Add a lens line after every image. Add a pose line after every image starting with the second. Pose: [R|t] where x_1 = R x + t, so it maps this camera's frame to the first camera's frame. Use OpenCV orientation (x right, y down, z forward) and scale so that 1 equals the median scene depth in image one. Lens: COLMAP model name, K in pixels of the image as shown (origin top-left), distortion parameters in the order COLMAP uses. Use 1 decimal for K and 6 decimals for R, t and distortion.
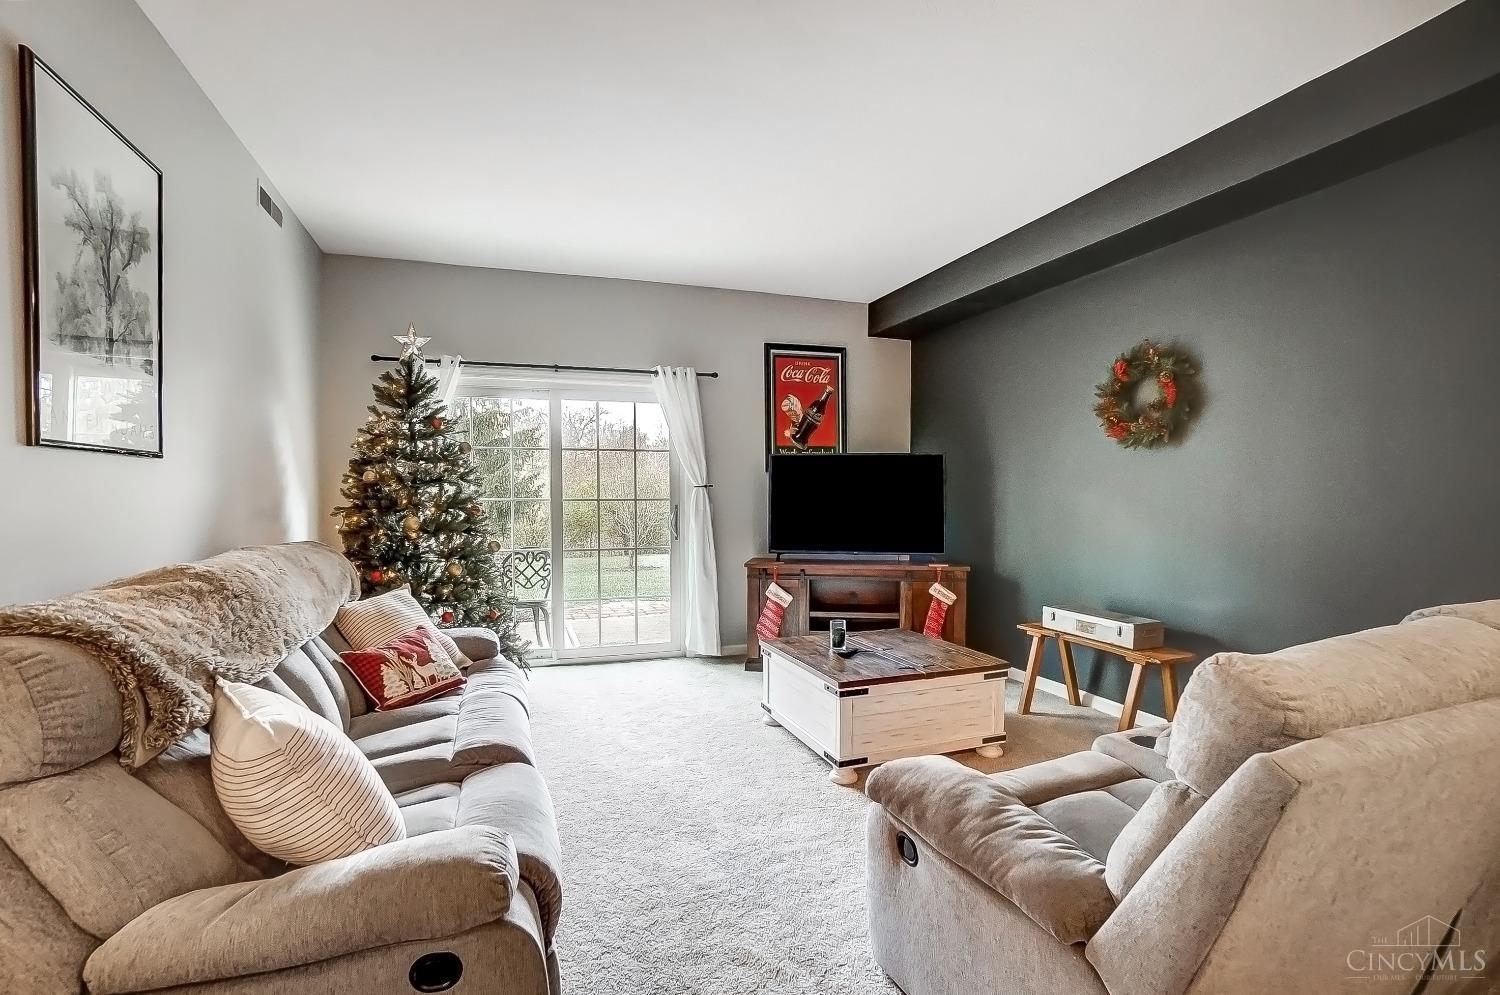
lens RADIAL K [[693.8, 0, 747.7], [0, 693.8, 517.6], [0, 0, 1]] dist [-0.048703, 0.000015]
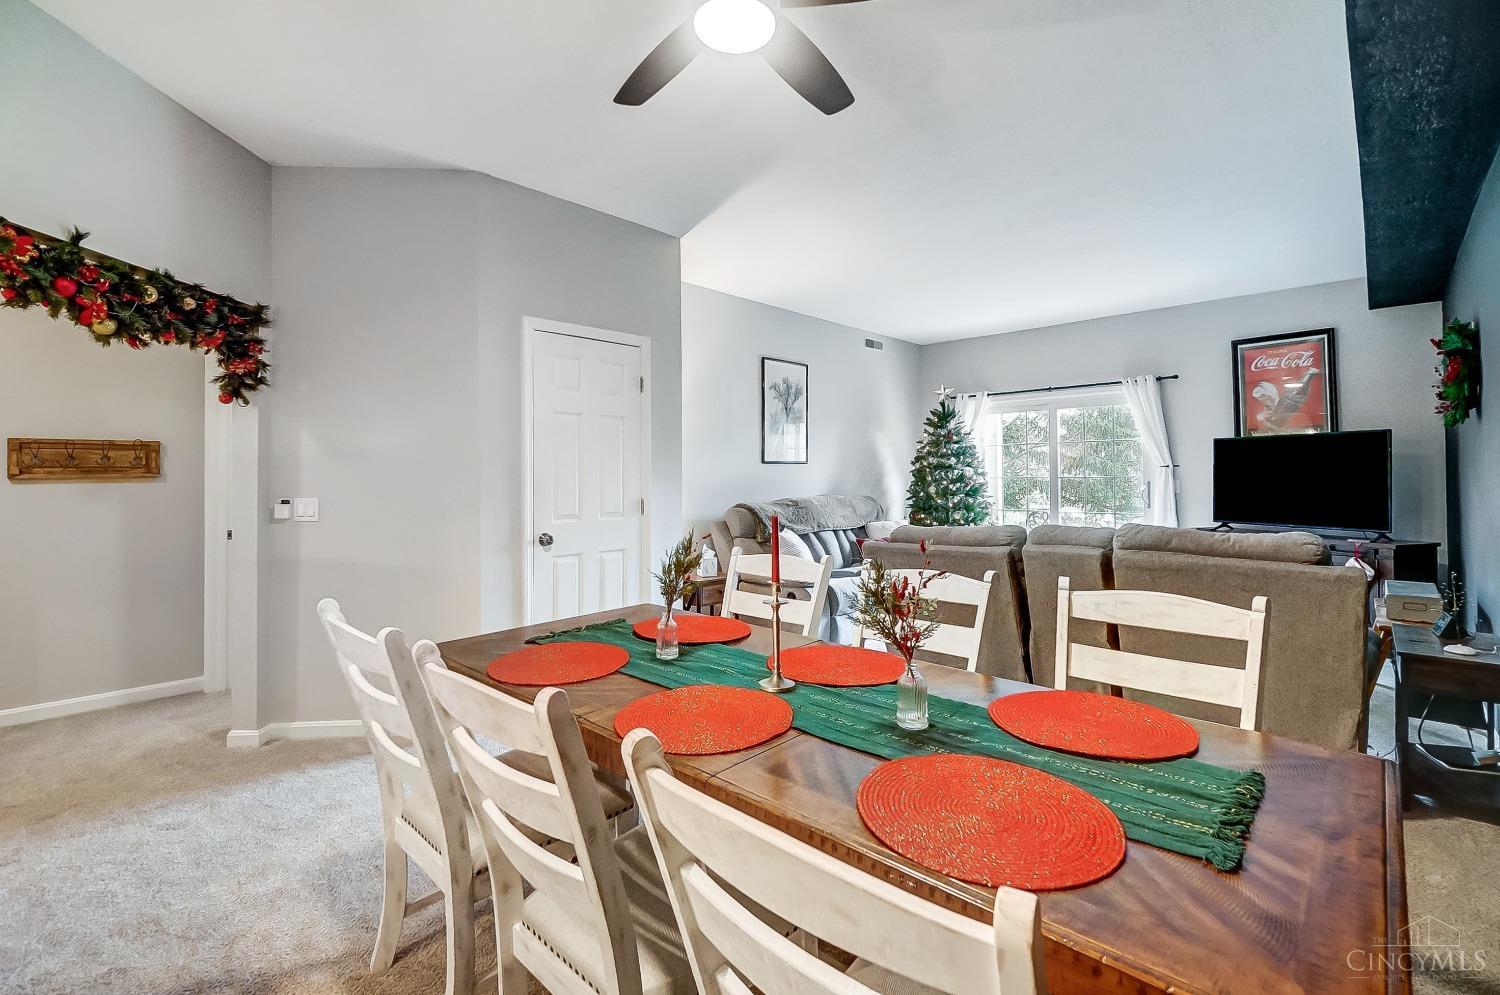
lens RADIAL K [[662.1, 0, 750.0], [0, 662.1, 497.5], [0, 0, 1]] dist [0.096771, 0.000038]
pose [[0.482480, 0.028932, -0.875429, 0.773603], [-0.020708, 0.999552, 0.021621, 0.000757], [0.875662, 0.007697, 0.482863, -0.310233]]
